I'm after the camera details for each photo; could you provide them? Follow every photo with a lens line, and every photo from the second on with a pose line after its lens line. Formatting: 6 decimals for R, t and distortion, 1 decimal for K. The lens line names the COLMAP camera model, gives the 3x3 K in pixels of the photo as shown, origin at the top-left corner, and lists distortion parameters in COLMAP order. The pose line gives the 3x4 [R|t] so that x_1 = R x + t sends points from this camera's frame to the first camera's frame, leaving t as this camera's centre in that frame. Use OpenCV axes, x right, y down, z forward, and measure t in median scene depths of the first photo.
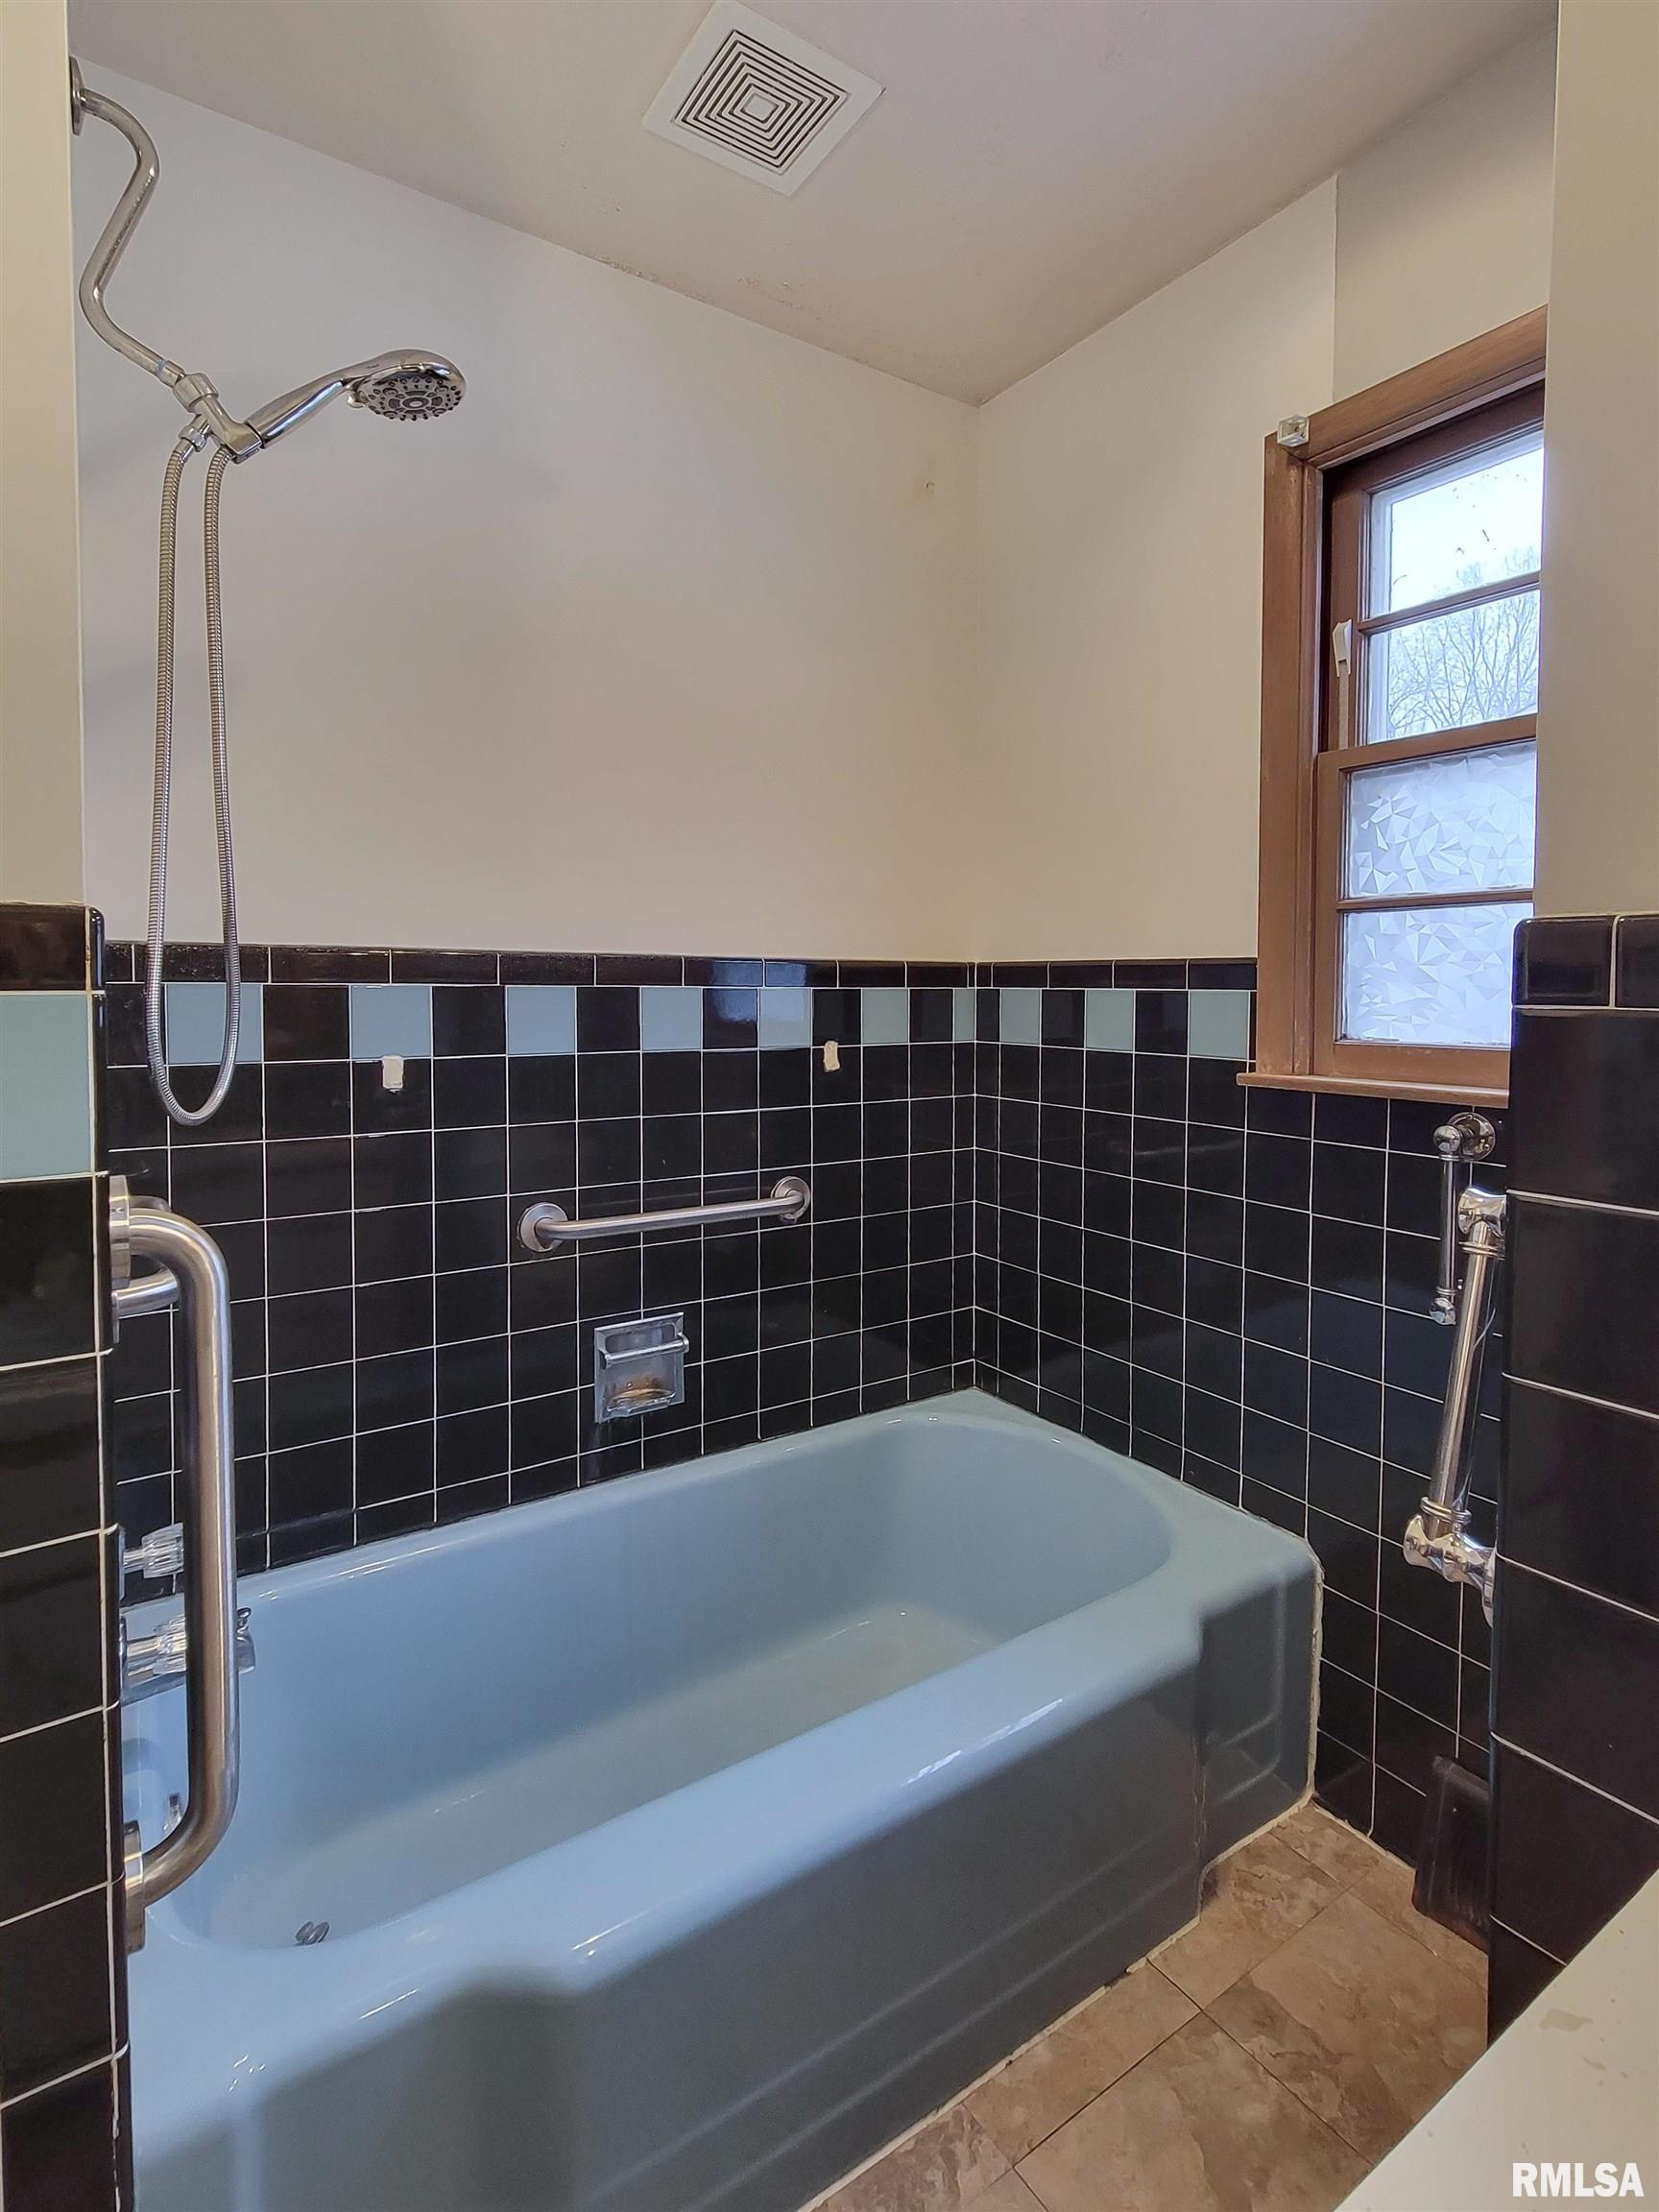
lens RADIAL K [[1062.7, 0, 825.9], [0, 1062.7, 1022.5], [0, 0, 1]] dist [0.001543, -0.000445]
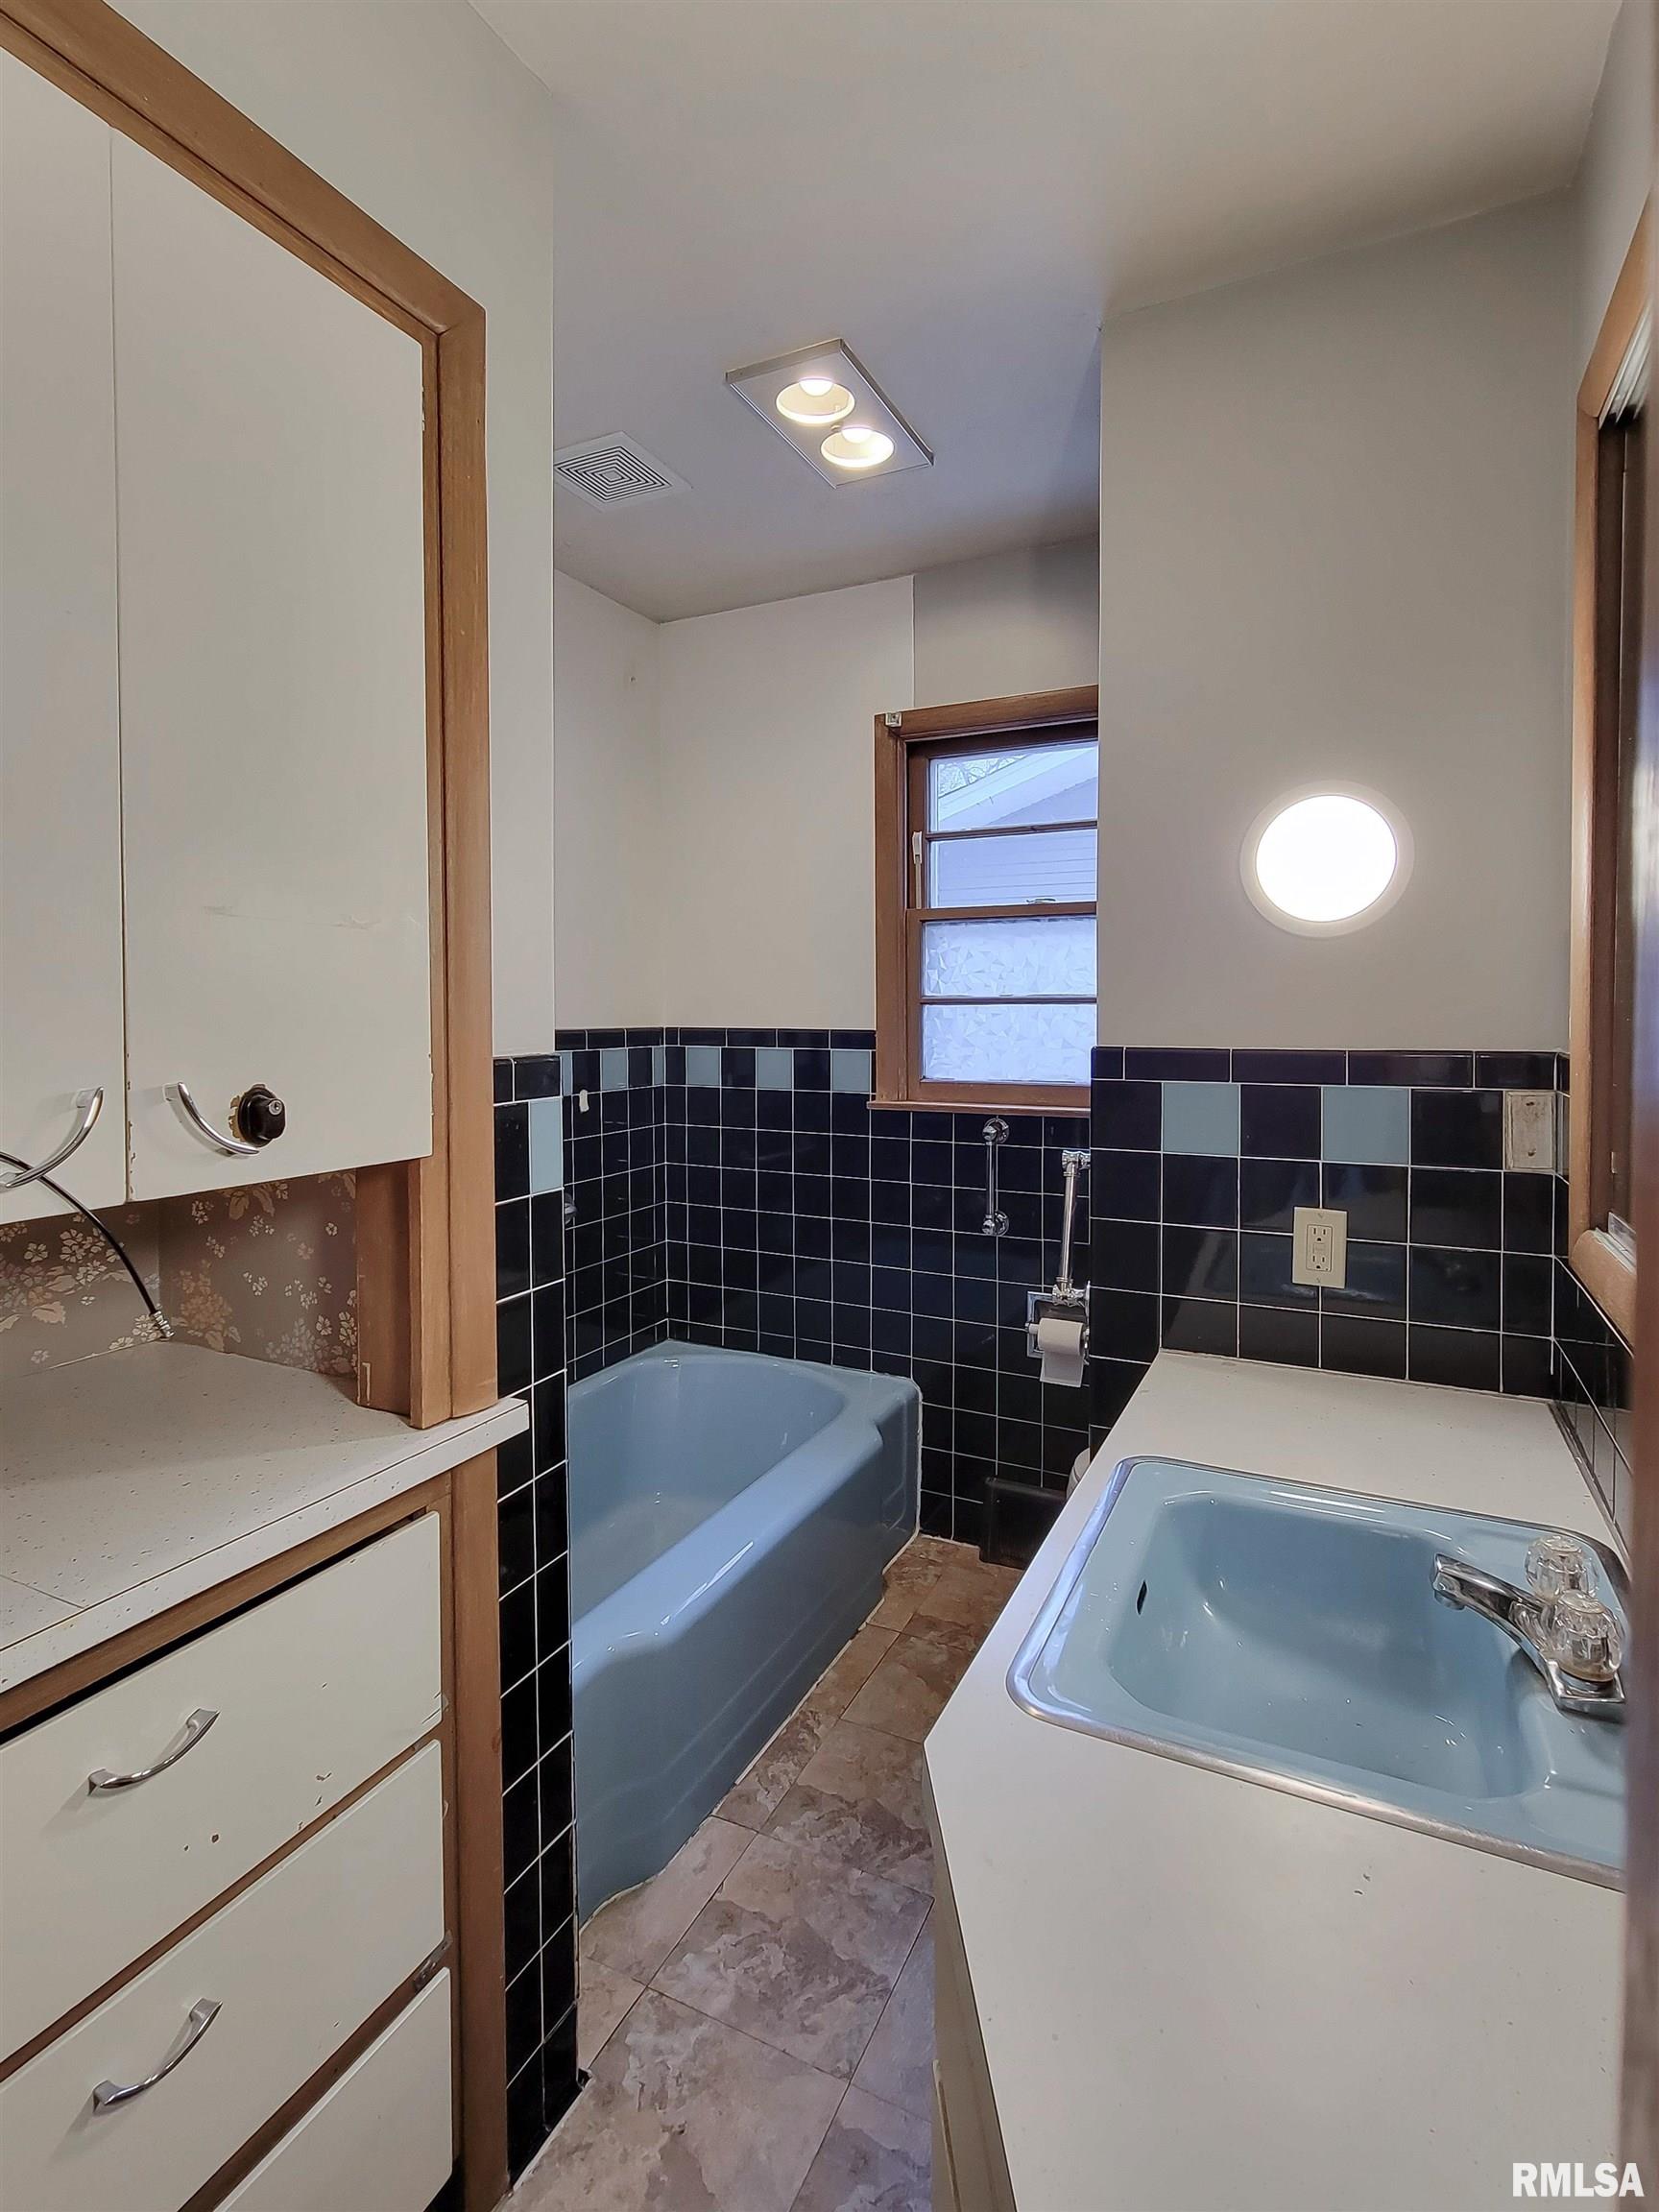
lens RADIAL K [[1062.7, 0, 825.9], [0, 1062.7, 1022.5], [0, 0, 1]] dist [0.001543, -0.000445]
pose [[0.861452, -0.006789, 0.507794, -0.495371], [0.017577, 0.999710, -0.016453, -0.047786], [-0.507536, 0.023099, 0.861321, -0.373855]]
